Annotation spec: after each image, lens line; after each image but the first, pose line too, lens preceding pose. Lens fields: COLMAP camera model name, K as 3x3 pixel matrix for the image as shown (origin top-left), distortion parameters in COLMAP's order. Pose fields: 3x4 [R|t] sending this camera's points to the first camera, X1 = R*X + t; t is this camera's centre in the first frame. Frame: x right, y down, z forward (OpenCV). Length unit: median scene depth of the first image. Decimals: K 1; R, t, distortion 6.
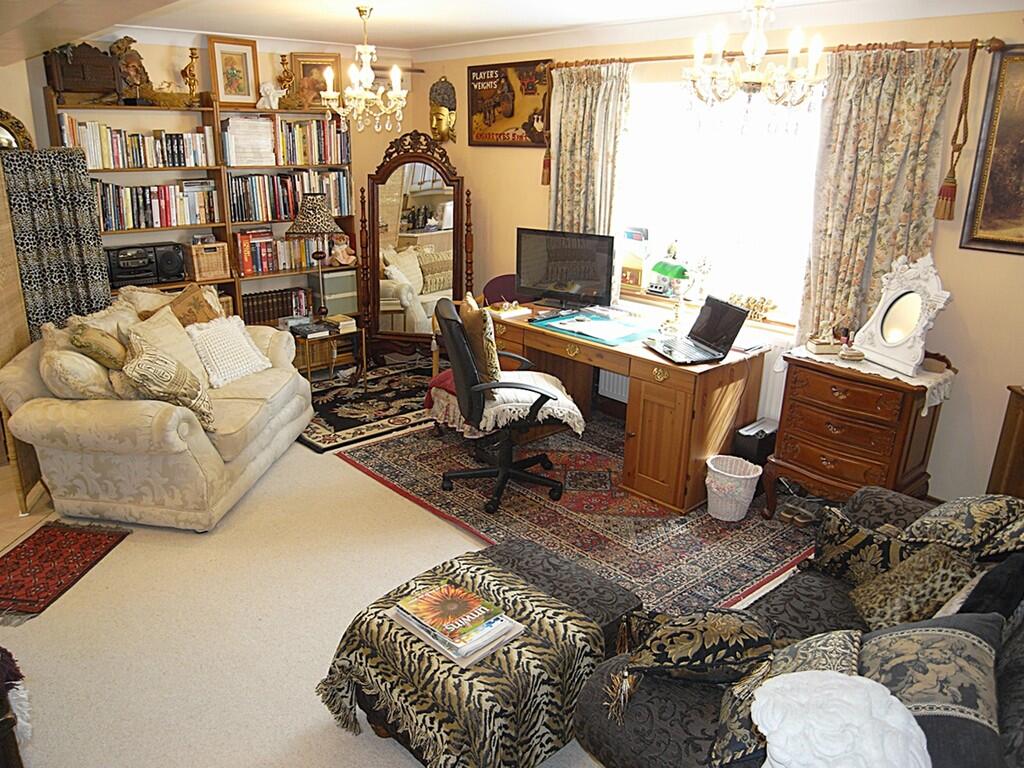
lens RADIAL K [[737.6, 0, 479.7], [0, 737.6, 383.3], [0, 0, 1]] dist [-0.051769, 0.000398]
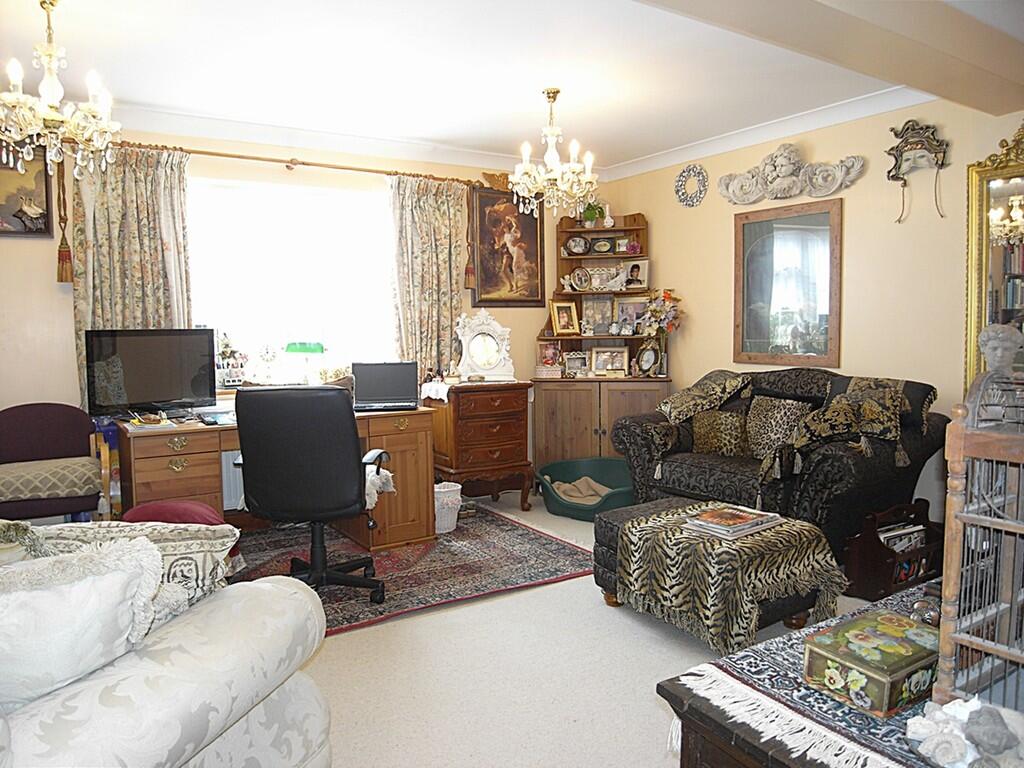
lens RADIAL K [[737.6, 0, 479.7], [0, 737.6, 383.3], [0, 0, 1]] dist [-0.051769, 0.000398]
pose [[0.170601, -0.084159, 0.981740, -0.843419], [0.326554, 0.944867, 0.024251, -0.058562], [-0.929655, 0.316454, 0.188678, 0.663567]]
